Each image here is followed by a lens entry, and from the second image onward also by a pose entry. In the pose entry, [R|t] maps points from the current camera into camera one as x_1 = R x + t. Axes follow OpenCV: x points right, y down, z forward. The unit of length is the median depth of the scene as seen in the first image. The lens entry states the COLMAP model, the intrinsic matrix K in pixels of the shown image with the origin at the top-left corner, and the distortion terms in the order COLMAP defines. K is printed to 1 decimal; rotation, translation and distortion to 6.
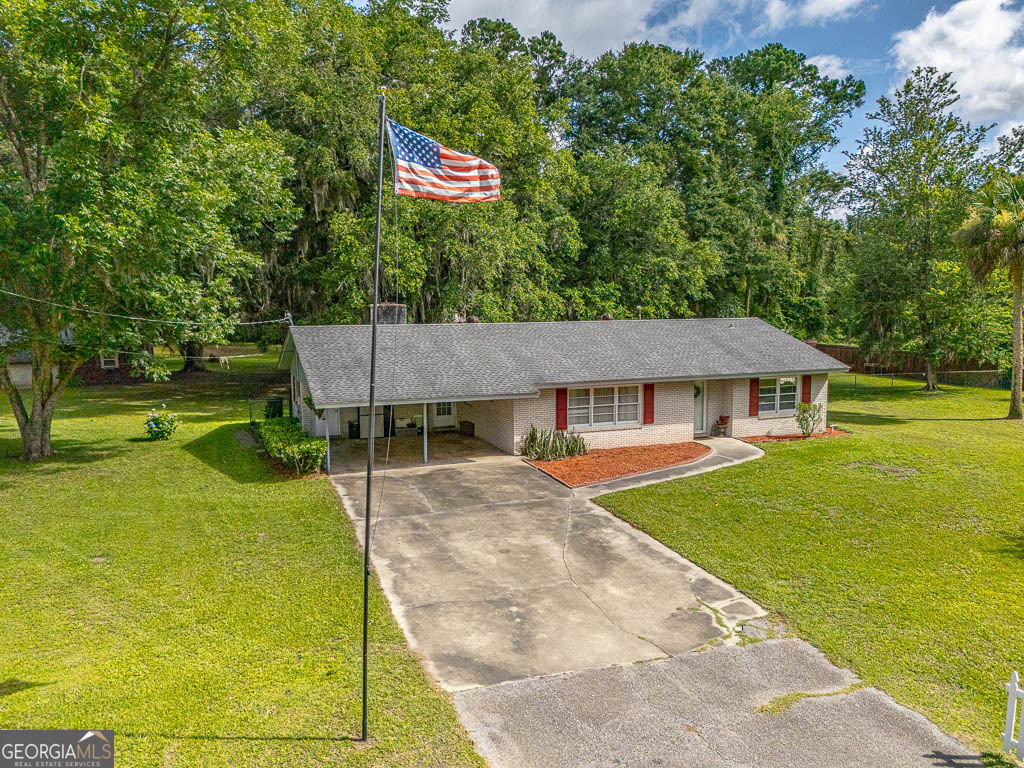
lens RADIAL K [[775.1, 0, 514.3], [0, 775.1, 365.6], [0, 0, 1]] dist [0.052939, -0.078038]
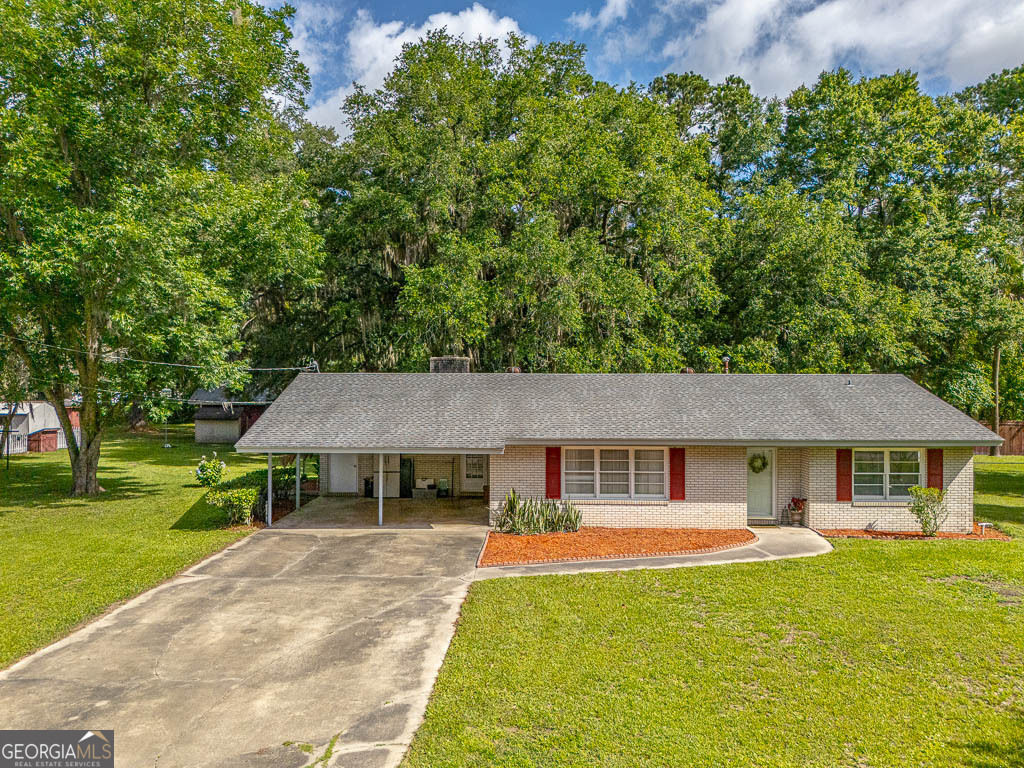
lens RADIAL K [[775.1, 0, 514.3], [0, 775.1, 365.6], [0, 0, 1]] dist [0.052939, -0.078038]
pose [[0.928108, -0.000475, -0.372312, 0.333568], [-0.039911, 0.994110, -0.100758, 0.027947], [0.370167, 0.108373, 0.922622, 0.223471]]
